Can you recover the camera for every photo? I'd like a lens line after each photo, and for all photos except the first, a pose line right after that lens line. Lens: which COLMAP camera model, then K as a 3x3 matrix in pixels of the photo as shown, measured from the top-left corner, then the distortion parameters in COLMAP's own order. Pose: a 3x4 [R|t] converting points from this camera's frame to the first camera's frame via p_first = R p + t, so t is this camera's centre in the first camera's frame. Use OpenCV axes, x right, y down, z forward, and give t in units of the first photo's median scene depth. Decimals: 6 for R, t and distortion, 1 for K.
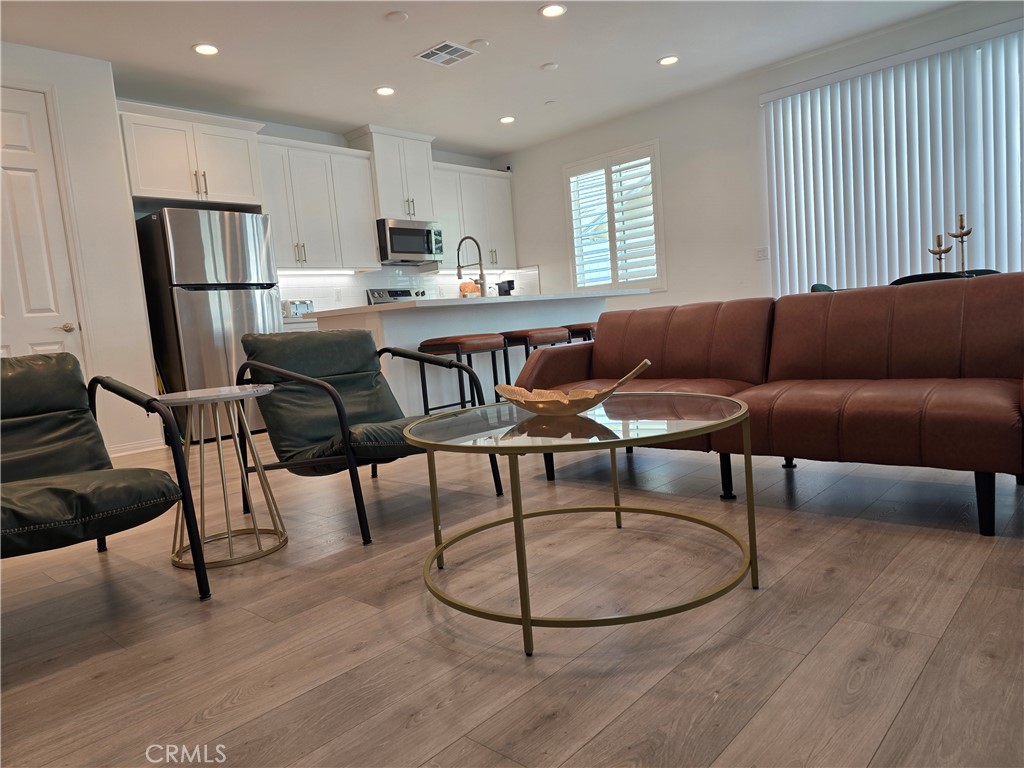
lens RADIAL K [[687.2, 0, 514.0], [0, 687.2, 384.8], [0, 0, 1]] dist [0.082293, -0.110733]
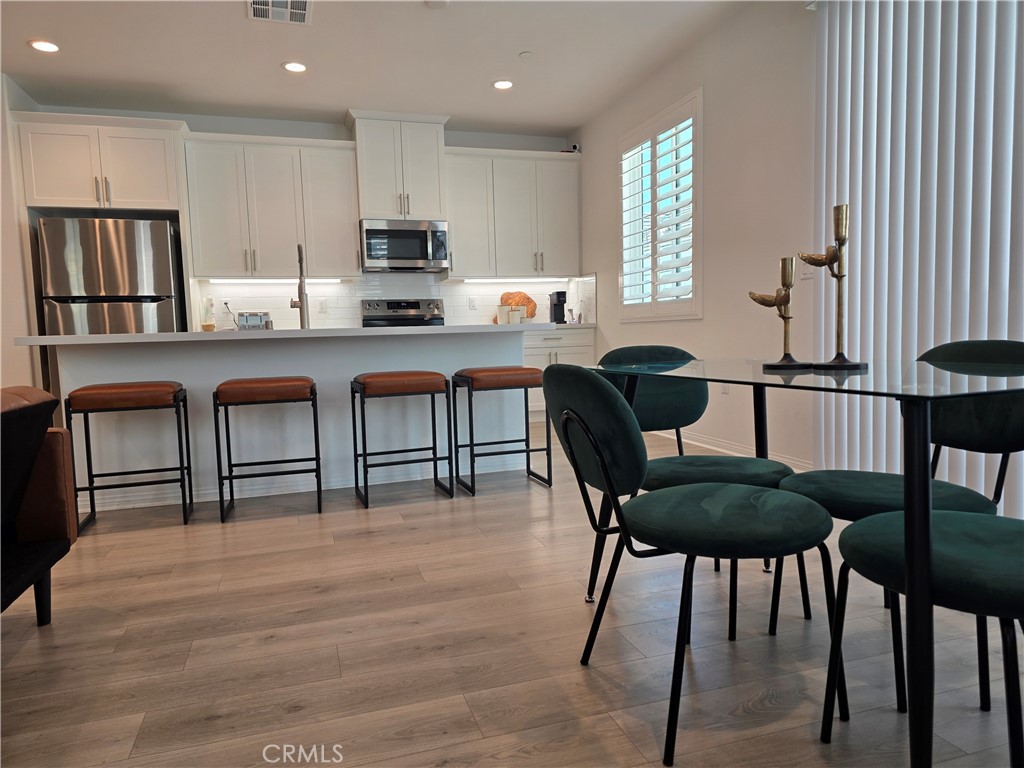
lens RADIAL K [[691.8, 0, 509.8], [0, 691.8, 385.3], [0, 0, 1]] dist [0.052021, -0.050821]
pose [[0.863224, 0.098417, -0.495135, 0.399564], [-0.090091, 0.995100, 0.040729, -0.084335], [0.496718, 0.009449, 0.867861, 0.336235]]
